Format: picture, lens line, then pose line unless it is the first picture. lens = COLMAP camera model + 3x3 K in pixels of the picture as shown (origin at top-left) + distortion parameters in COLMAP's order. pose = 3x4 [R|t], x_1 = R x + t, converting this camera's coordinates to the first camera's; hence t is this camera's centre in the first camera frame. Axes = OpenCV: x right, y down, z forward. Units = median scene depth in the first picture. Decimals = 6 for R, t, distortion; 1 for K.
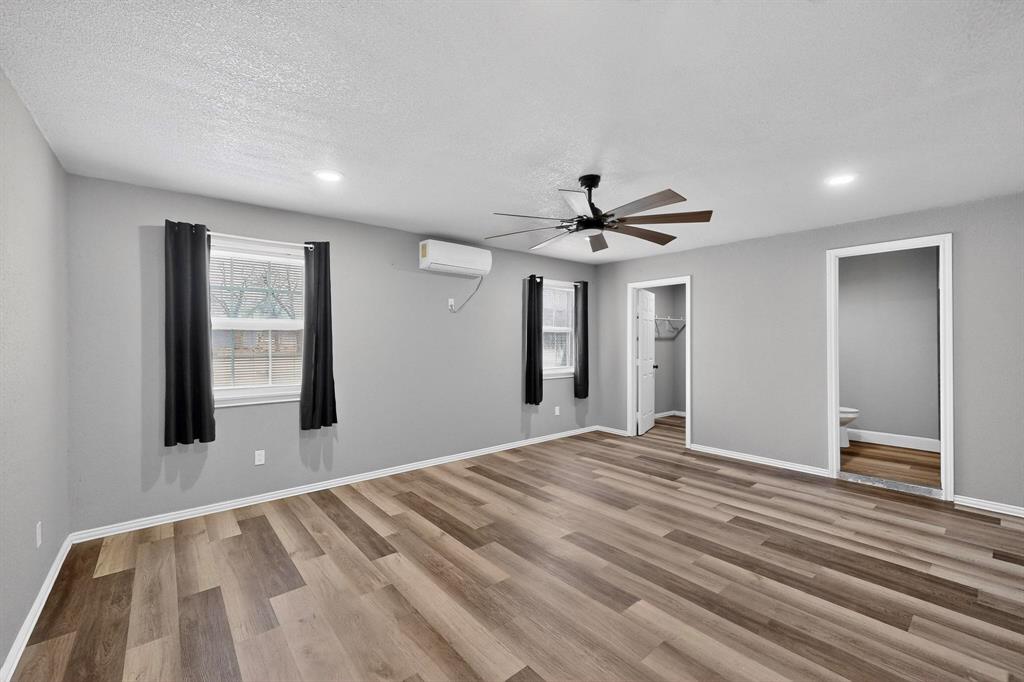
lens RADIAL K [[416.6, 0, 512.0], [0, 416.6, 341.0], [0, 0, 1]] dist [0.001436, -0.000075]
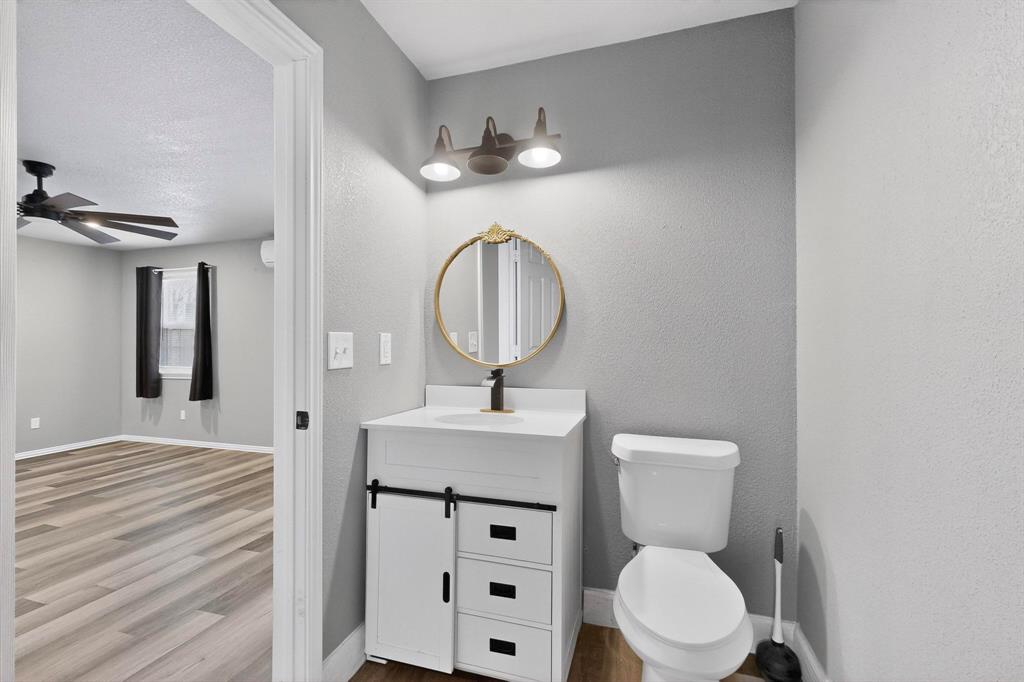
lens RADIAL K [[444.8, 0, 512.0], [0, 444.8, 341.0], [0, 0, 1]] dist [0.000262, -0.000200]
pose [[0.544384, -0.003809, -0.838827, 1.345751], [0.002516, 0.999993, -0.002908, 0.022707], [0.838832, -0.000527, 0.544390, 1.107683]]
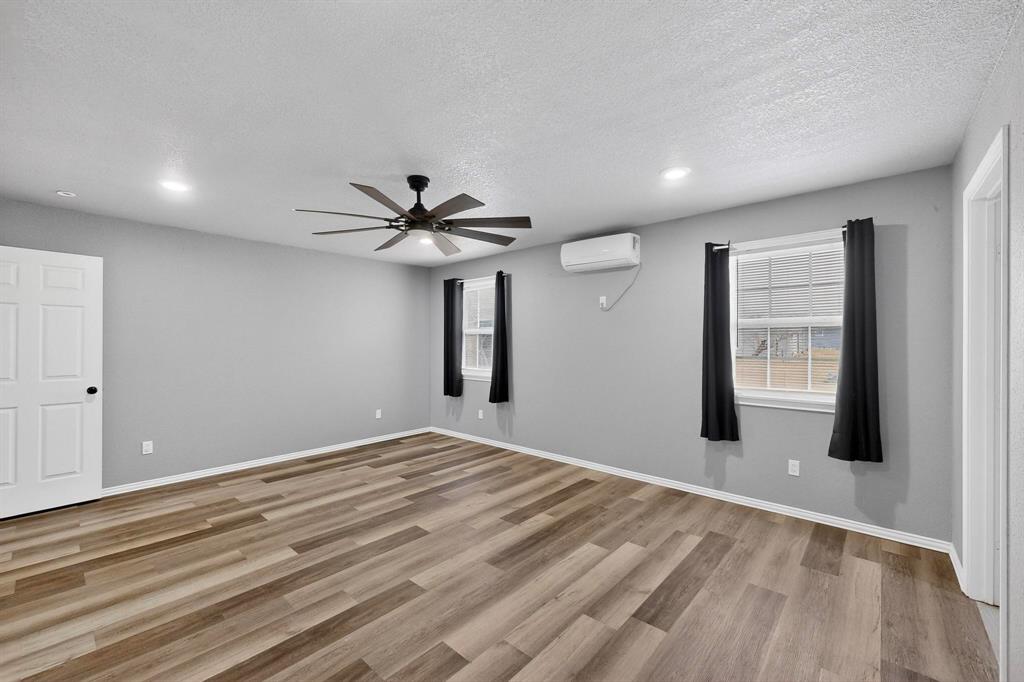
lens RADIAL K [[416.6, 0, 512.0], [0, 416.6, 341.0], [0, 0, 1]] dist [0.001436, -0.000075]
pose [[0.142455, -0.002102, -0.989799, 0.980387], [-0.001743, 0.999996, -0.002374, 0.001023], [0.989800, 0.002064, 0.142450, 0.880941]]
